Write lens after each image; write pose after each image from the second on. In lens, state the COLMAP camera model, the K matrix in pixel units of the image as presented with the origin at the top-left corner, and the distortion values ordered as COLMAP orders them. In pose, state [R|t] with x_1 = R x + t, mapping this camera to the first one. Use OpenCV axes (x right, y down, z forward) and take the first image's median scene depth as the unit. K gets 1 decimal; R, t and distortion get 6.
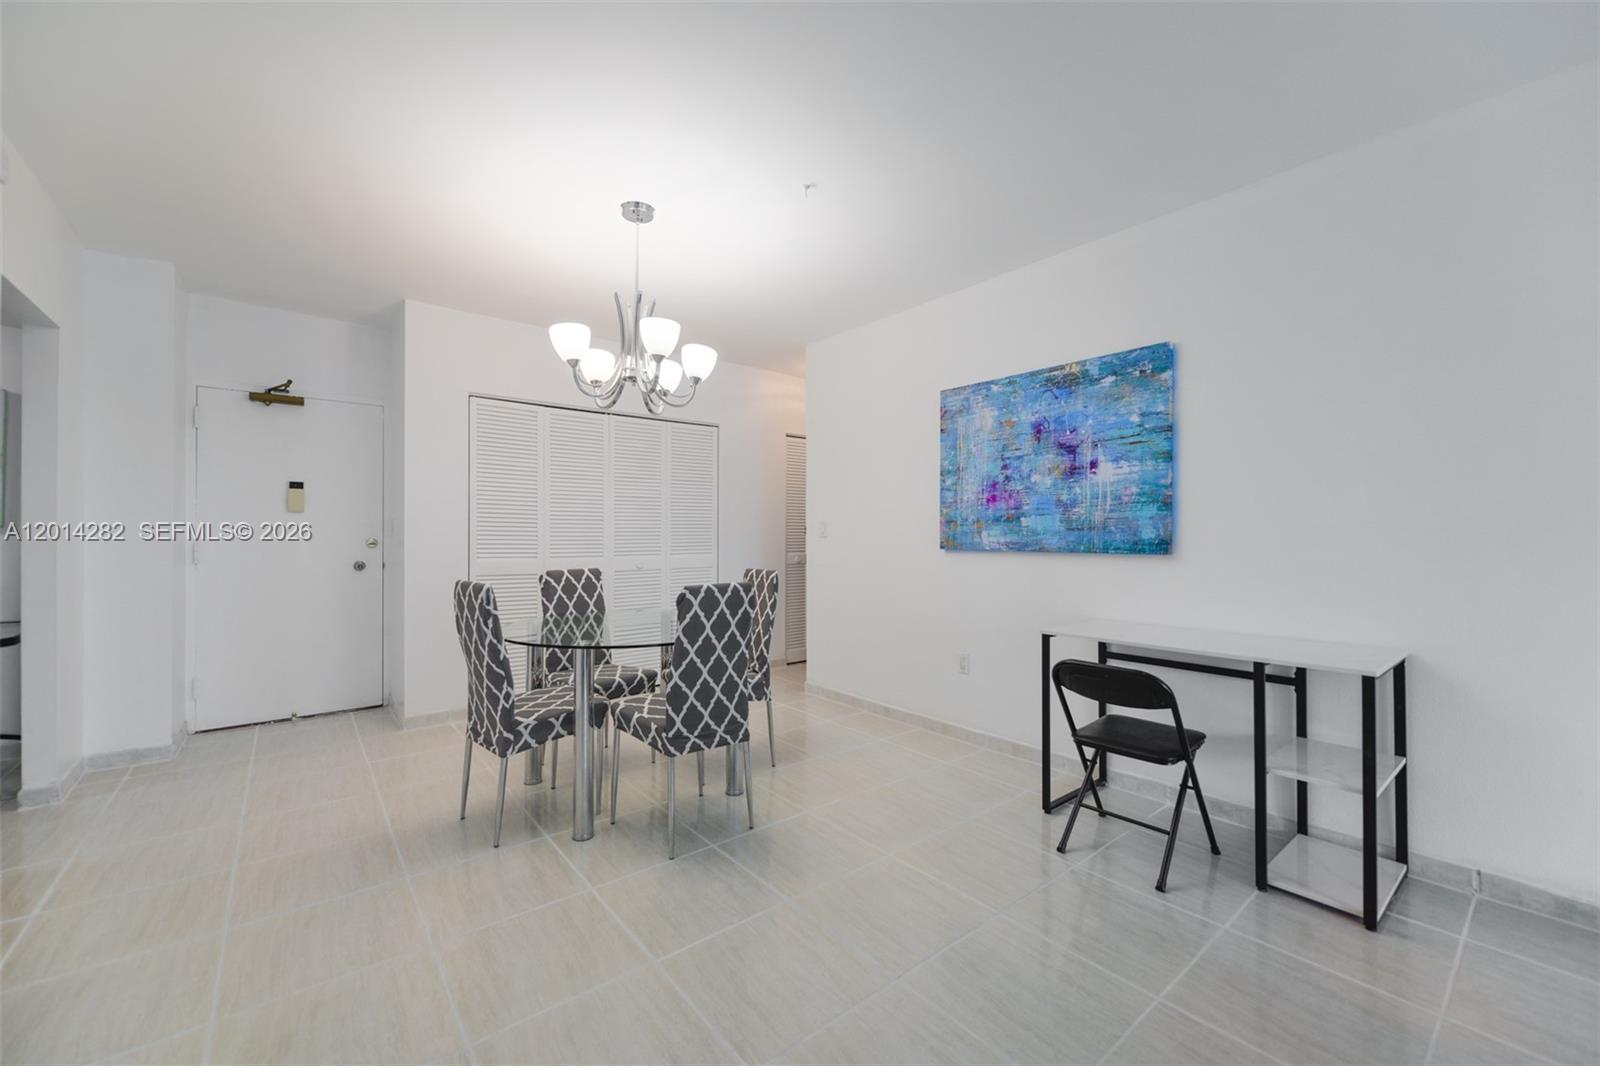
lens RADIAL K [[623.0, 0, 800.0], [0, 623.0, 533.0], [0, 0, 1]] dist [-0.001697, -0.000109]
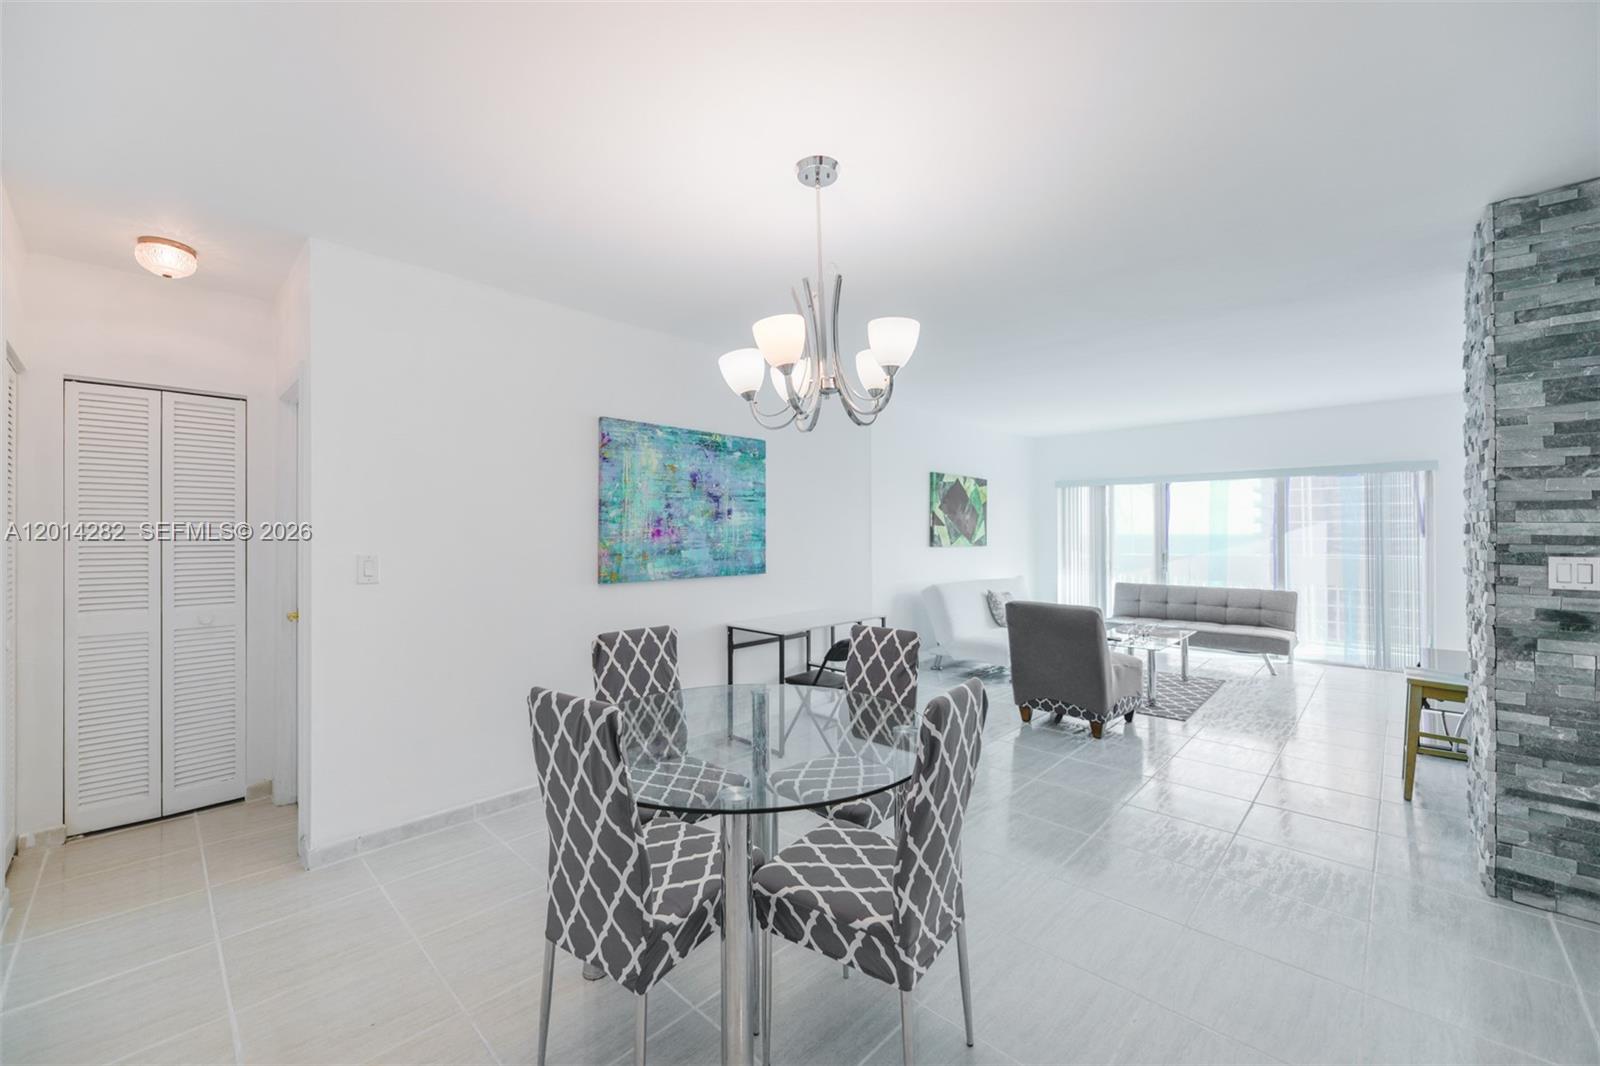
lens RADIAL K [[623.0, 0, 800.0], [0, 623.0, 533.0], [0, 0, 1]] dist [-0.001697, -0.000109]
pose [[-0.113786, 0.001452, 0.993504, -0.882151], [0.000875, 0.999999, -0.001362, -0.058760], [-0.993505, 0.000714, -0.113787, 0.957291]]
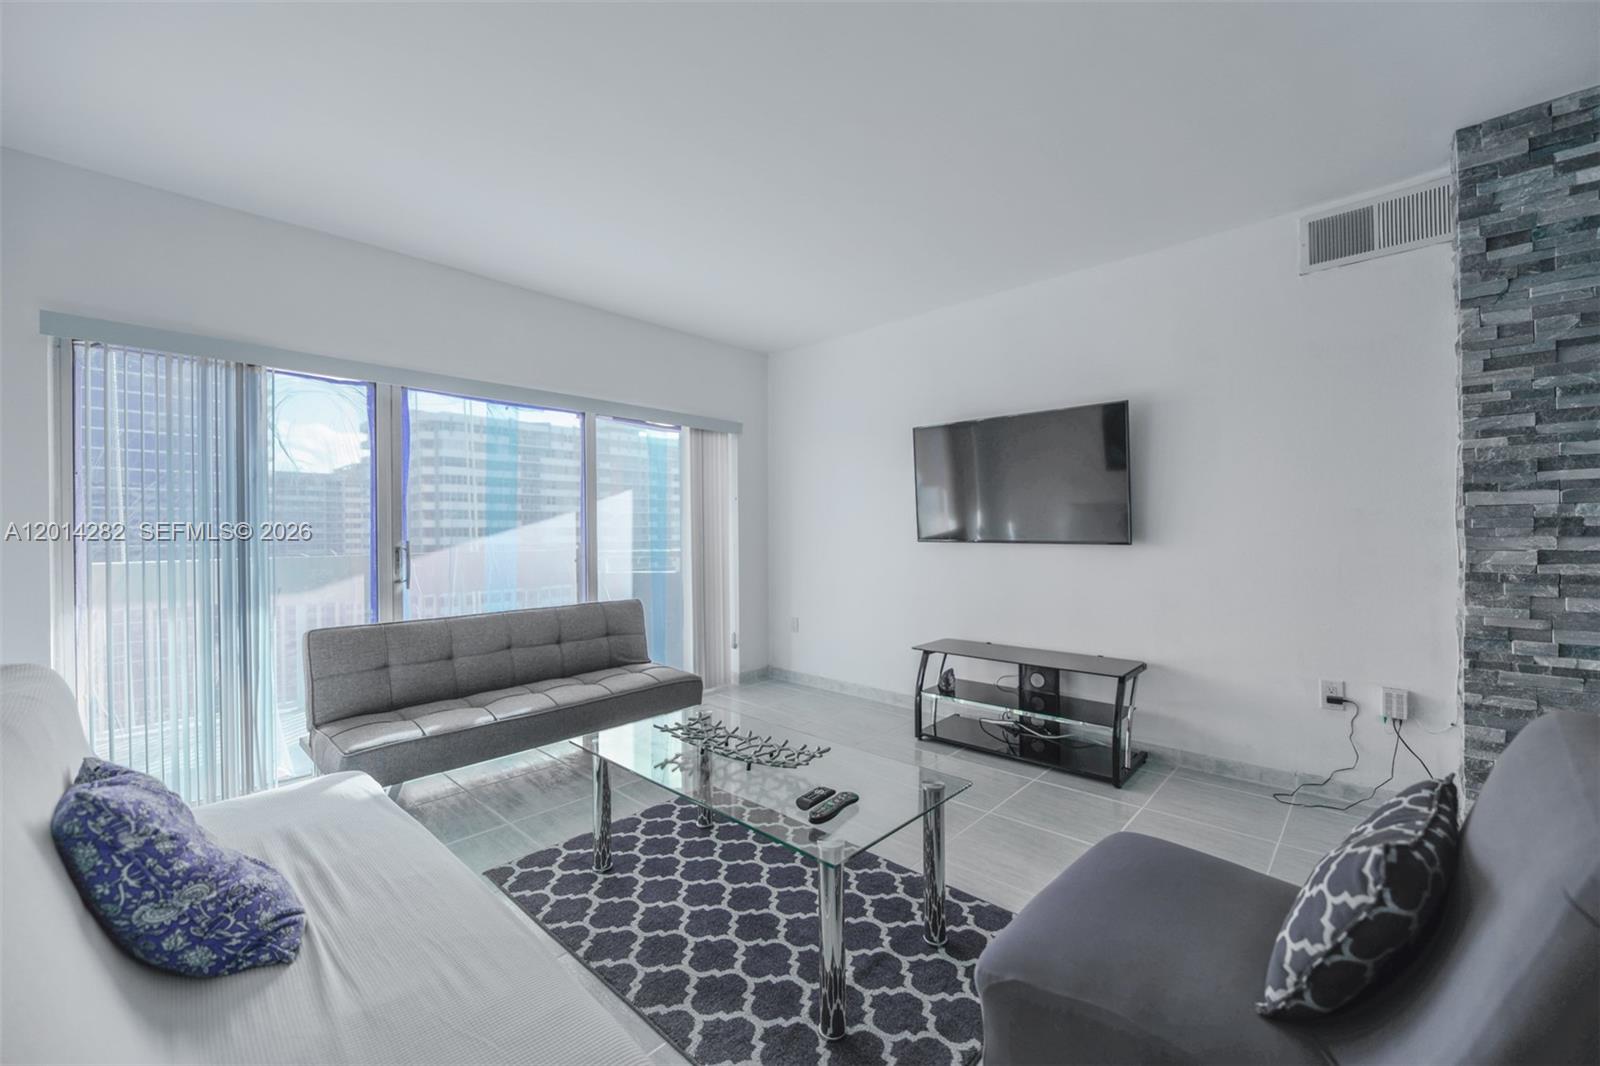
lens RADIAL K [[637.1, 0, 800.0], [0, 637.1, 533.0], [0, 0, 1]] dist [-0.001396, -0.000079]
pose [[-0.991266, 0.011450, -0.131380, 0.795778], [0.011910, 0.999925, -0.002719, 0.002761], [0.131339, -0.004260, -0.991328, 0.460341]]
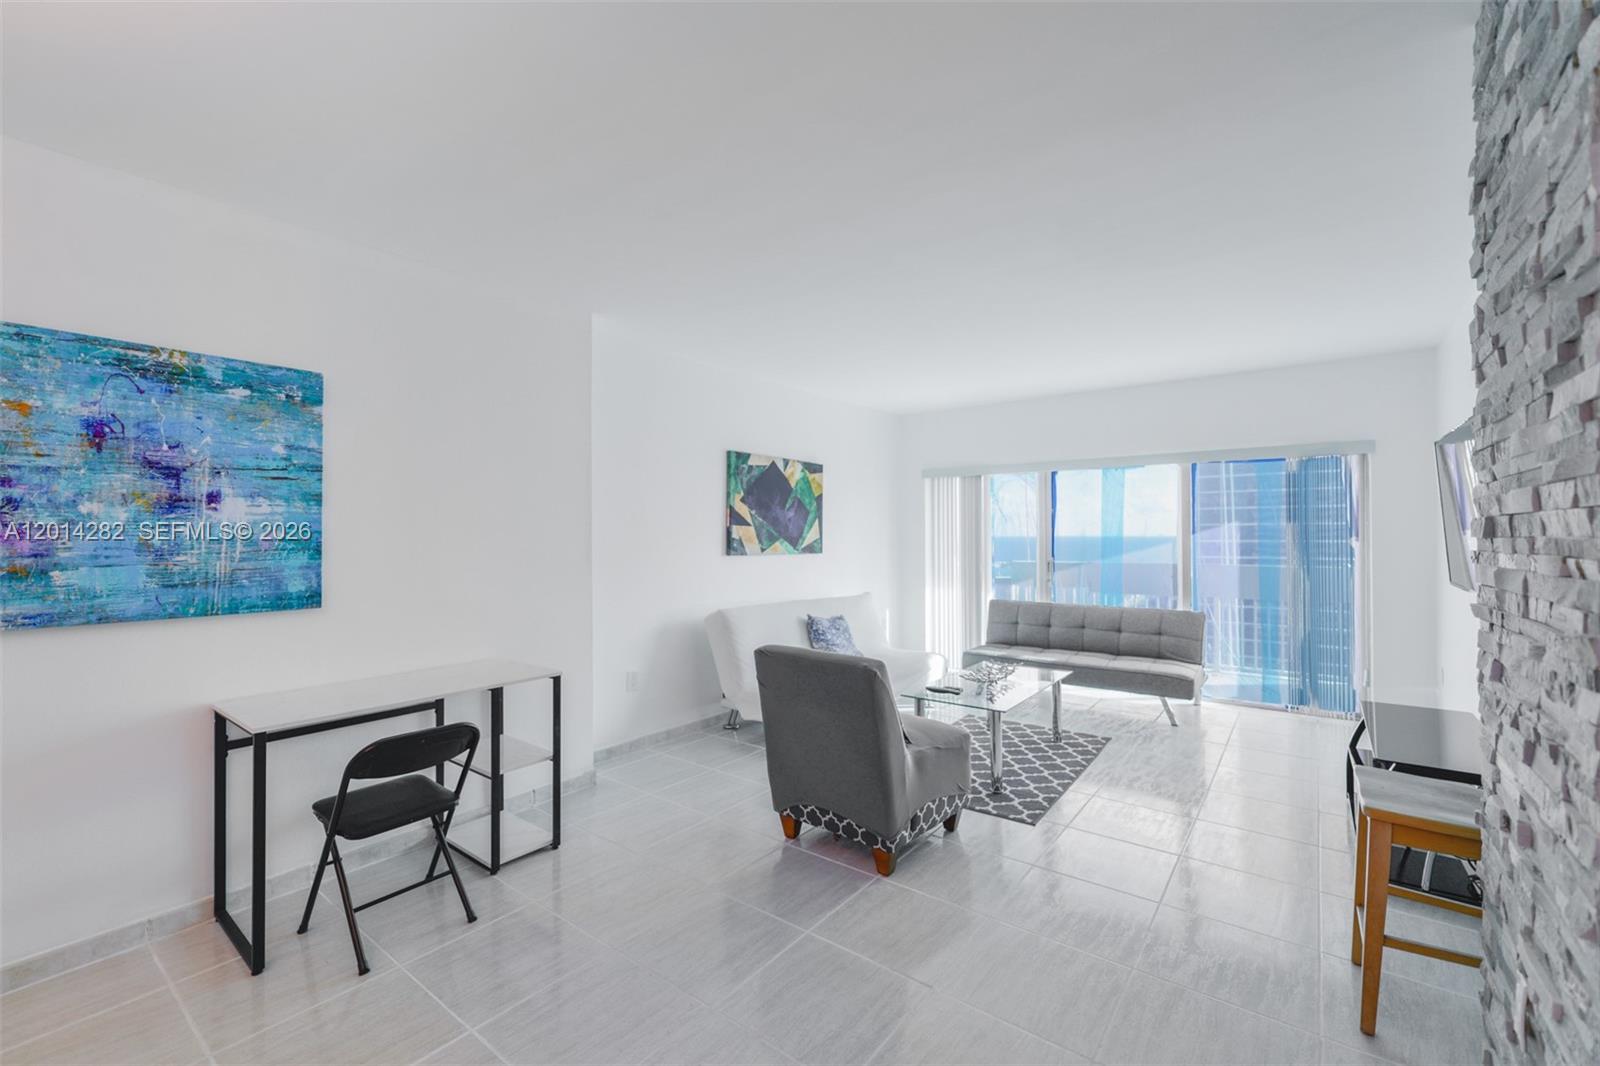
lens RADIAL K [[660.0, 0, 800.0], [0, 660.0, 533.0], [0, 0, 1]] dist [0.005068, -0.000296]
pose [[-0.218788, 0.005115, 0.975759, -0.441499], [0.001185, 0.999987, -0.004977, -0.060018], [-0.975772, 0.000068, -0.218791, 0.463308]]
